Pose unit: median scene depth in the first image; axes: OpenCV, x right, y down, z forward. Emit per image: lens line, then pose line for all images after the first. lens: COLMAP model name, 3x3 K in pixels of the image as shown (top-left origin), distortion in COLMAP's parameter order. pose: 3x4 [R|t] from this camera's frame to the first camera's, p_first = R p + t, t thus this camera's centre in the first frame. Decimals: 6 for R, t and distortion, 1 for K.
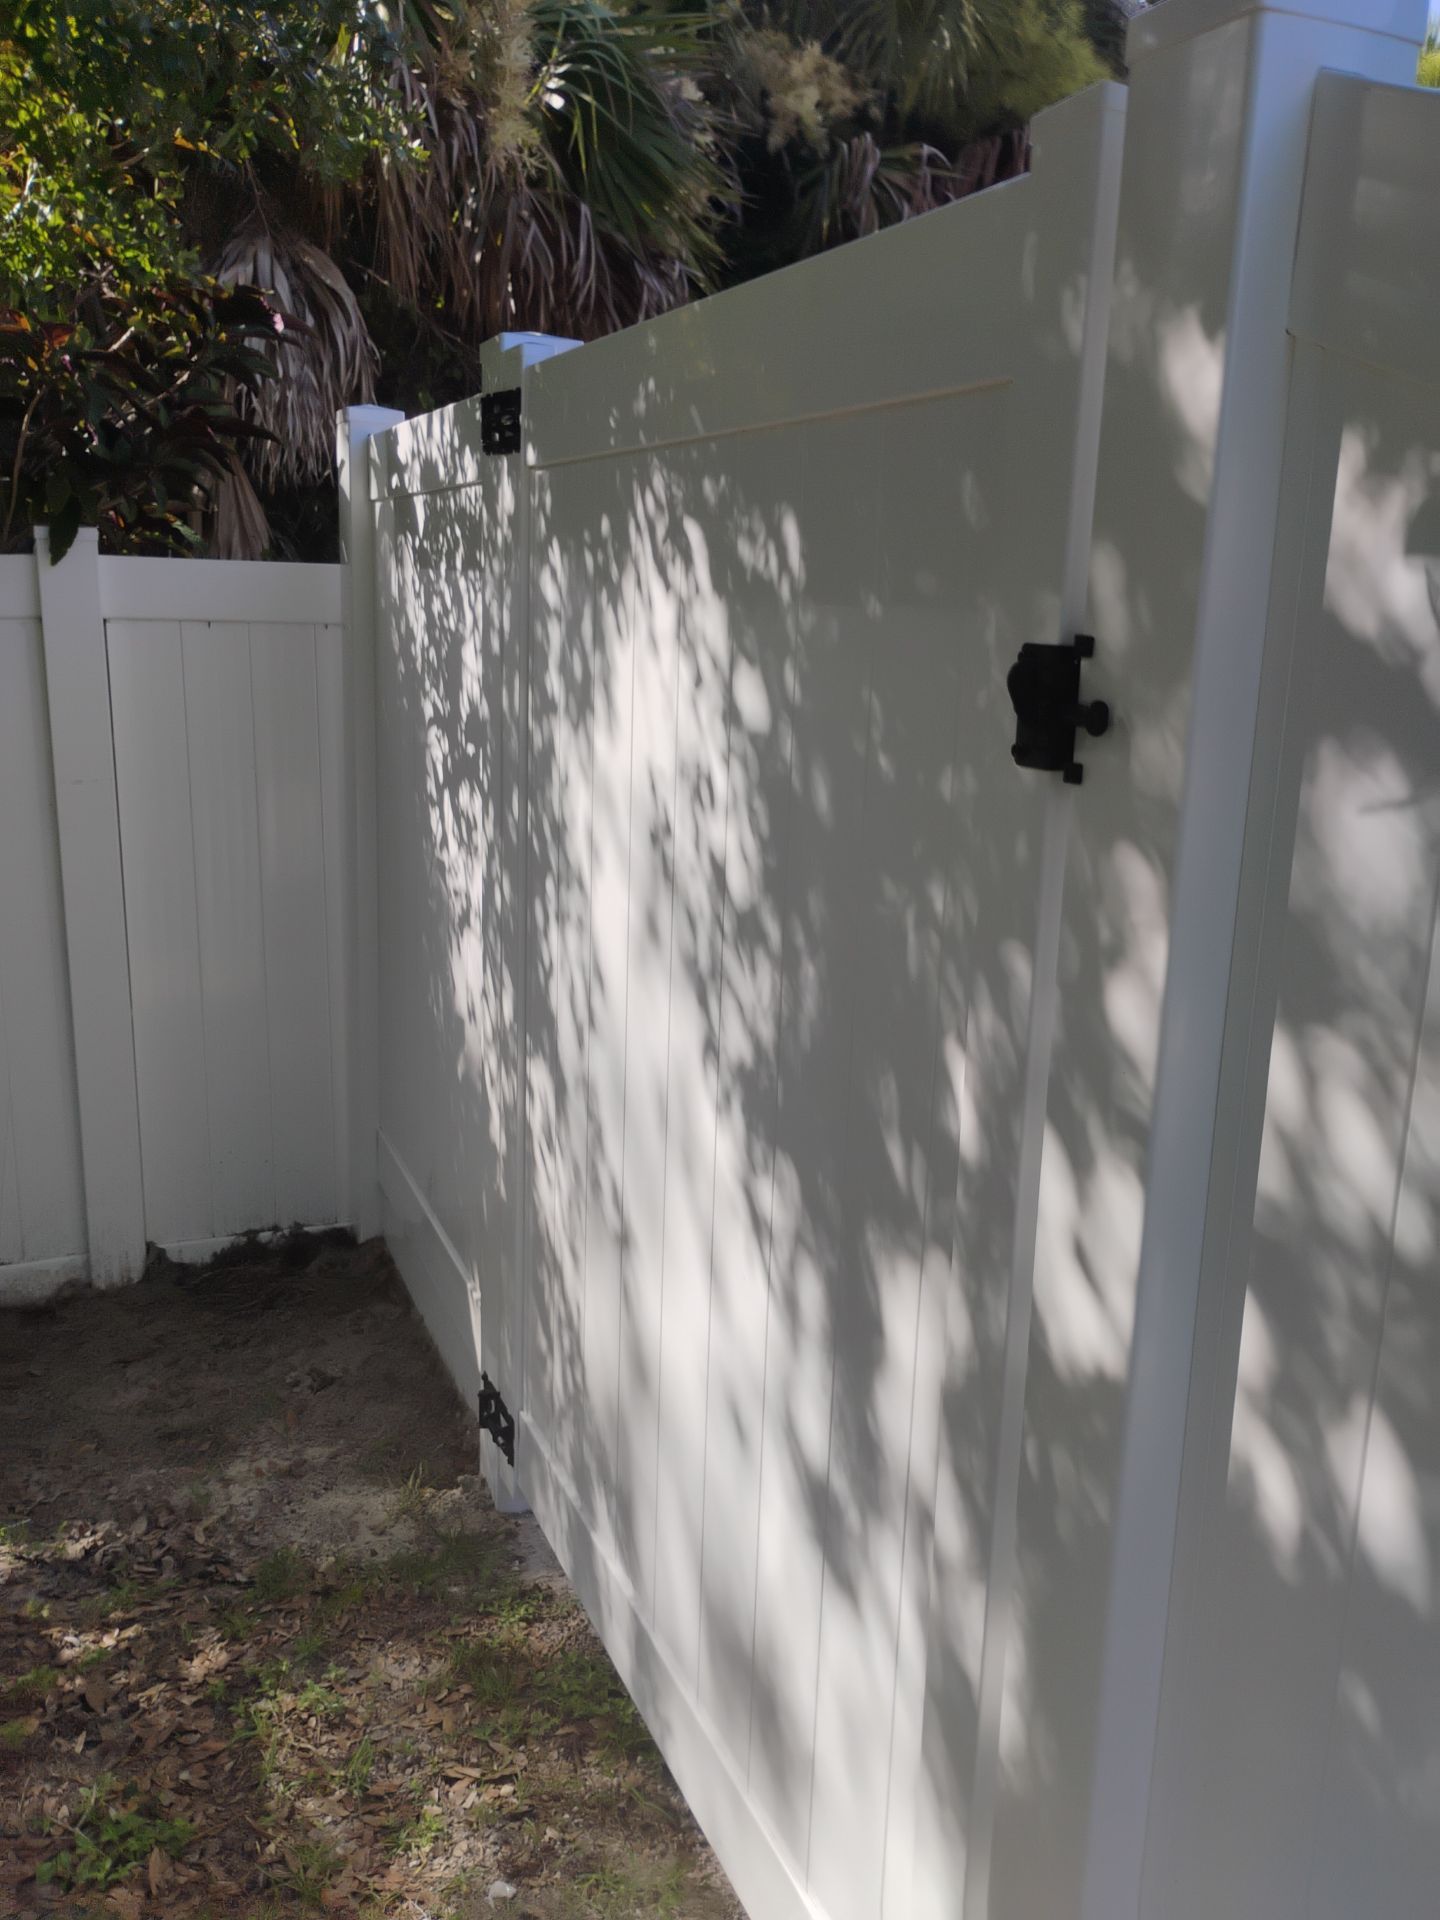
lens RADIAL K [[1633.5, 0, 720.0], [0, 1633.5, 960.0], [0, 0, 1]] dist [0.044951, 0.002384]
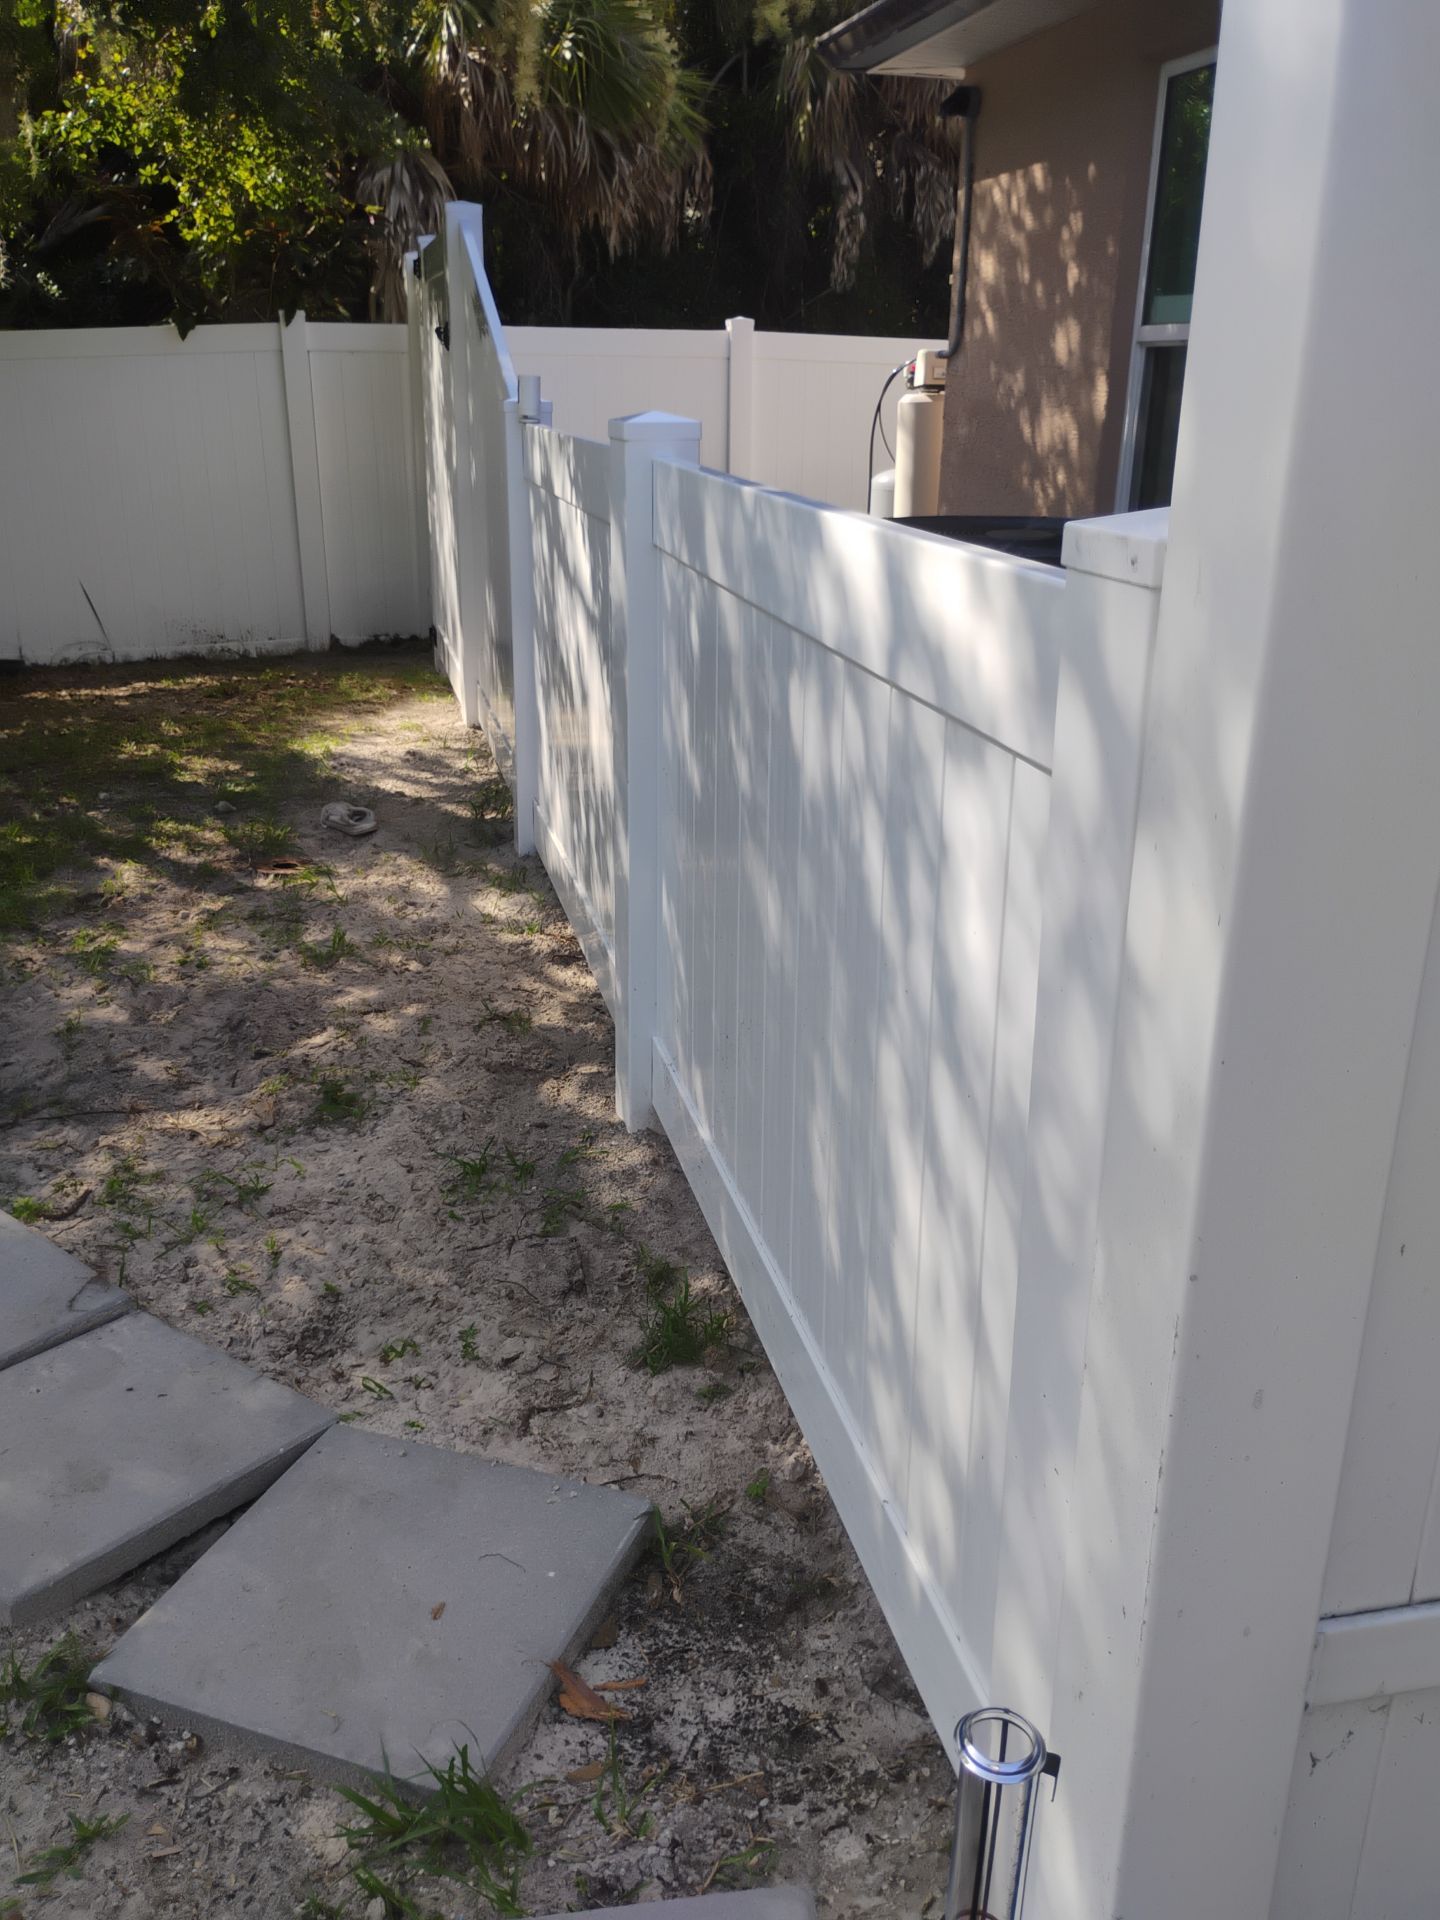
lens RADIAL K [[1629.8, 0, 720.0], [0, 1629.8, 960.0], [0, 0, 1]] dist [-0.000834, -0.003205]
pose [[0.986140, 0.037433, -0.161635, 0.574307], [-0.017386, 0.992167, 0.123701, 0.334407], [0.164999, -0.119177, 0.979067, -1.196504]]
